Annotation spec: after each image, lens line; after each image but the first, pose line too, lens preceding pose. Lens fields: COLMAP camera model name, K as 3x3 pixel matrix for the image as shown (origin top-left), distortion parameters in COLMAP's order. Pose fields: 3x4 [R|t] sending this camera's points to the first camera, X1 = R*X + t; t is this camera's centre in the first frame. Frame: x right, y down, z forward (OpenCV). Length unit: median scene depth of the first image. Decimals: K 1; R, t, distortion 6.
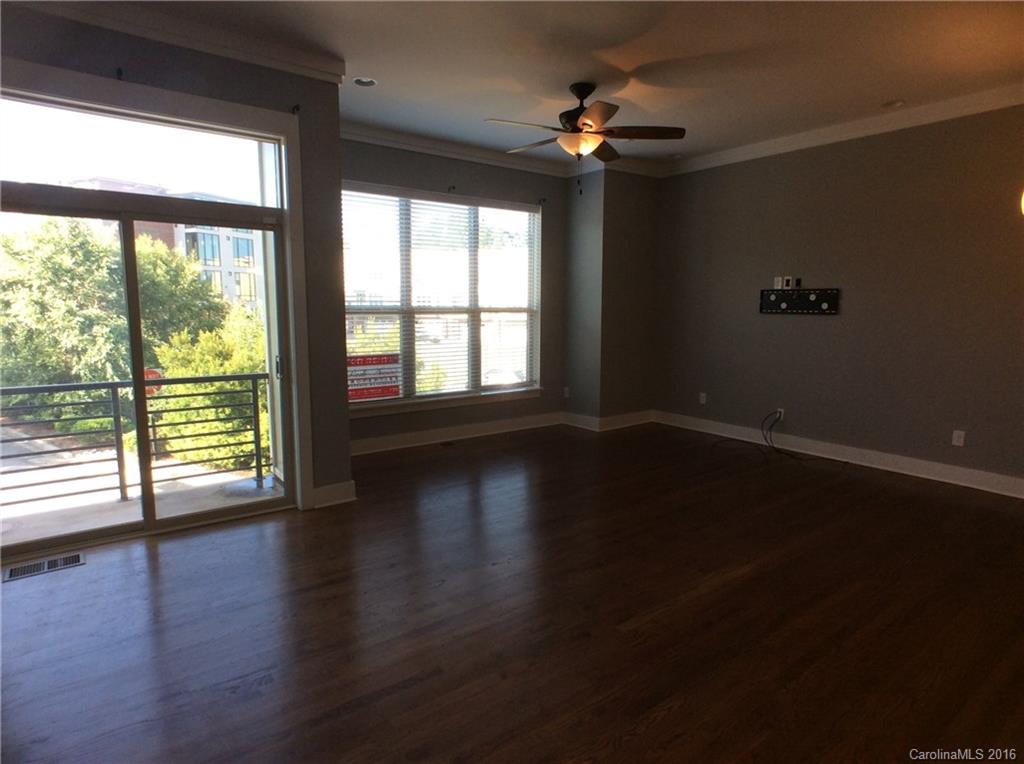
lens RADIAL K [[585.9, 0, 527.2], [0, 585.9, 372.8], [0, 0, 1]] dist [-0.011668, 0.011752]
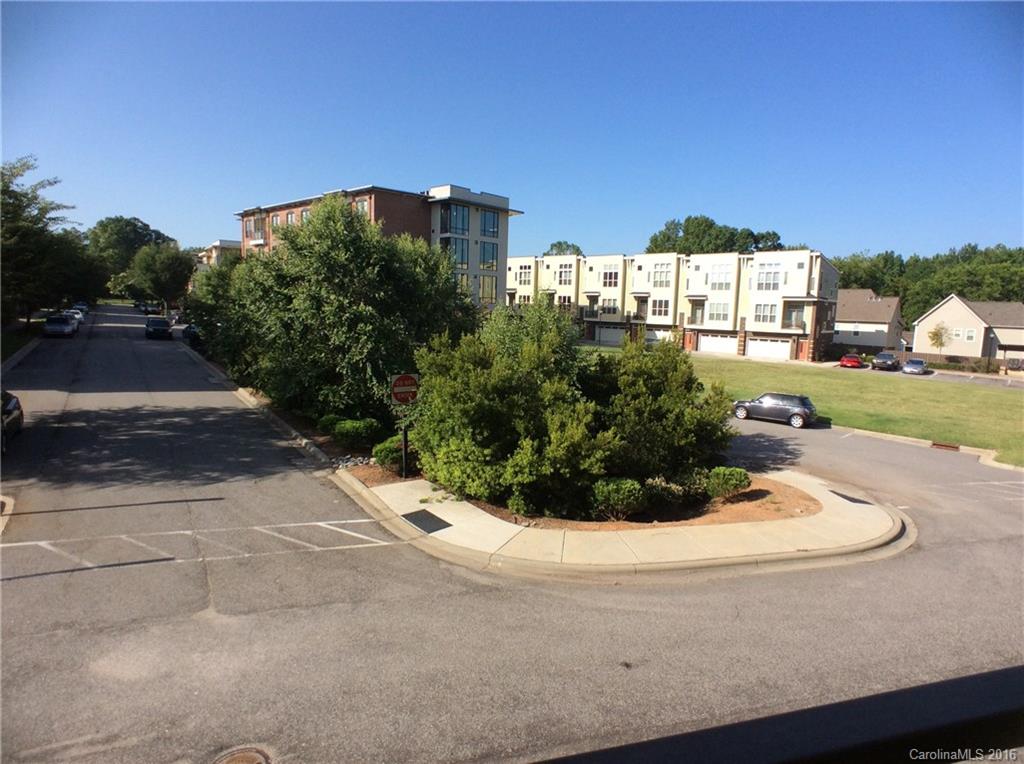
lens RADIAL K [[585.9, 0, 520.2], [0, 585.9, 381.6], [0, 0, 1]] dist [-0.011668, 0.011752]
pose [[0.928582, 0.066560, -0.365110, -0.141169], [-0.065384, 0.997738, 0.015596, -0.016945], [0.365322, 0.009390, 0.930834, 0.207404]]
